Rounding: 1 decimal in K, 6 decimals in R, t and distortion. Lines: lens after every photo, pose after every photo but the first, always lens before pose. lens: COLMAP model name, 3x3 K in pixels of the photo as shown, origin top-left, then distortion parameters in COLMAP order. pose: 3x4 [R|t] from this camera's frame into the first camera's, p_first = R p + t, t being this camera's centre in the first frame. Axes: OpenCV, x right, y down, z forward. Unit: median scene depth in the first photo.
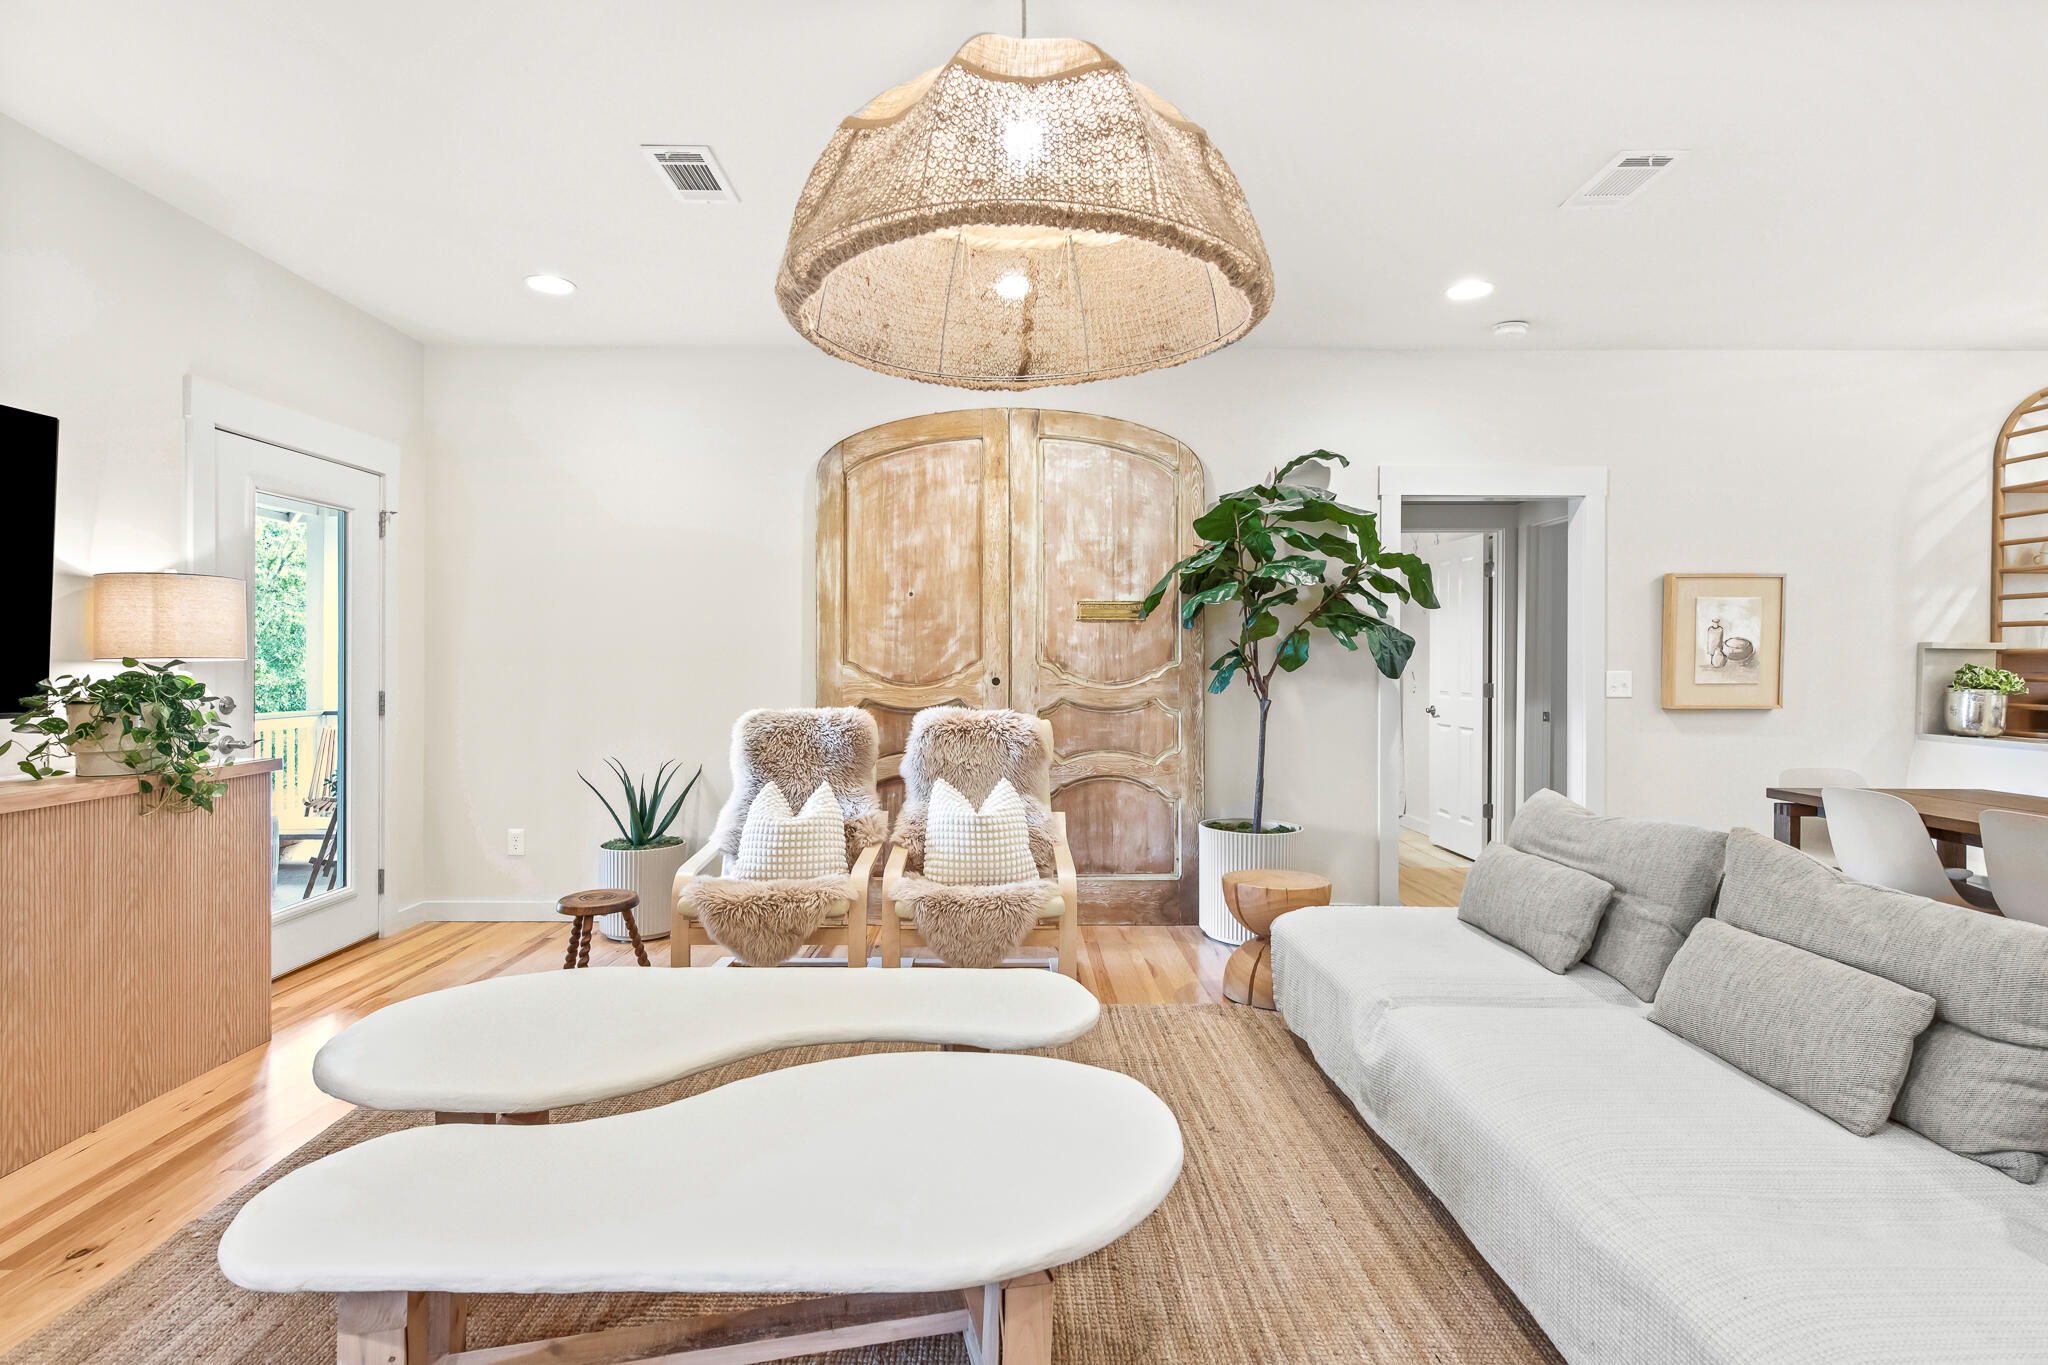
lens RADIAL K [[982.2, 0, 1025.7], [0, 982.2, 664.5], [0, 0, 1]] dist [0.009404, -0.001198]
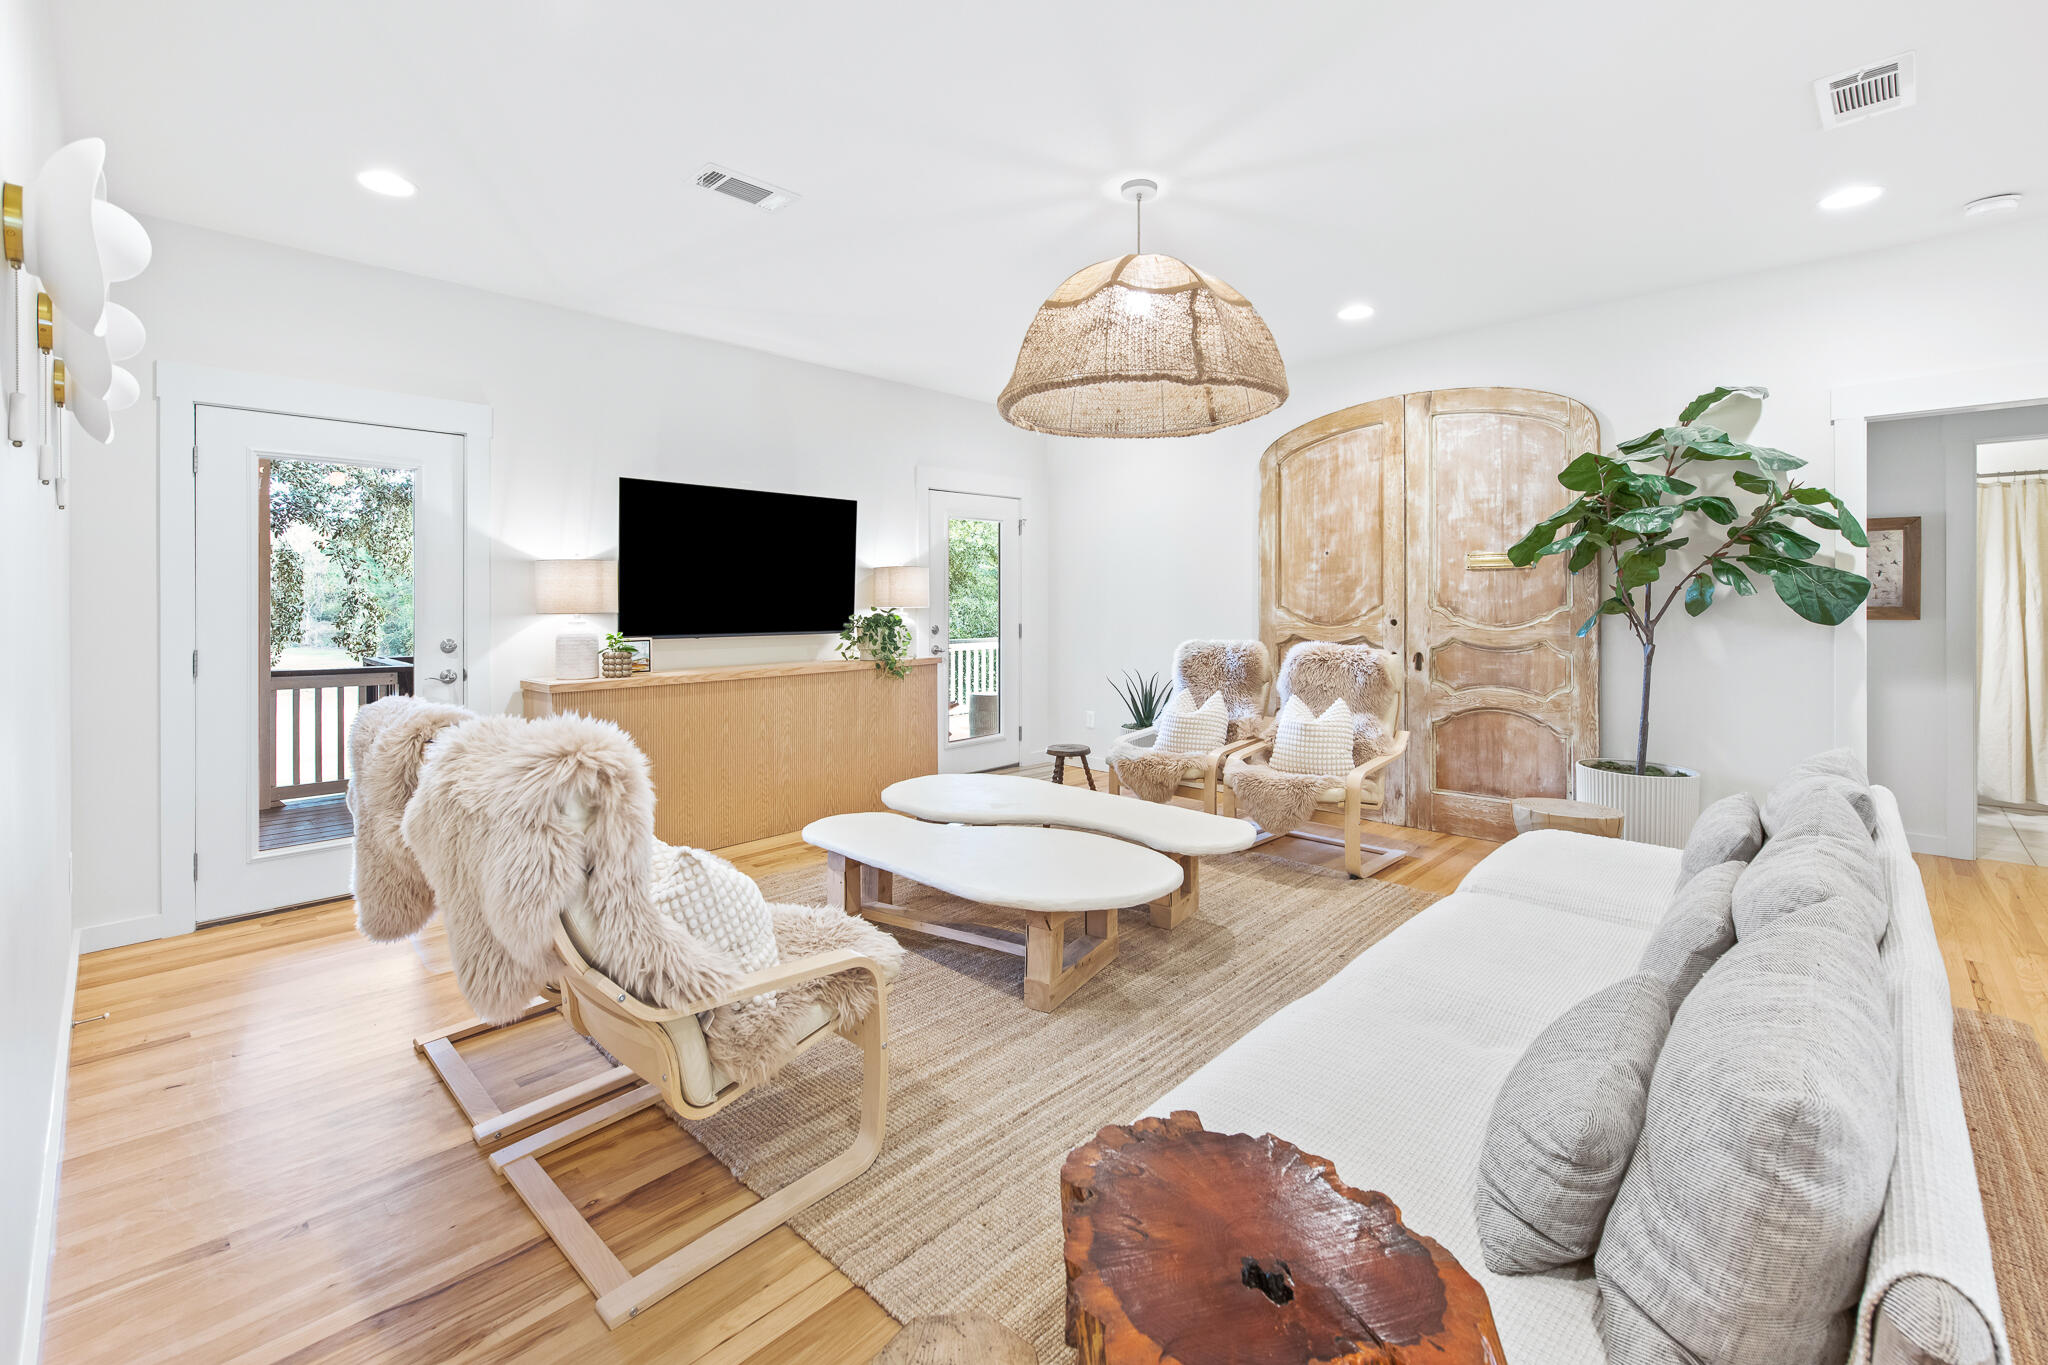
lens RADIAL K [[882.9, 0, 1017.4], [0, 882.9, 596.4], [0, 0, 1]] dist [0.001200, -0.000133]
pose [[0.710417, -0.007688, -0.703739, 0.404505], [0.003836, 0.999968, -0.007052, -0.008923], [0.703771, 0.002310, 0.710423, -0.097975]]
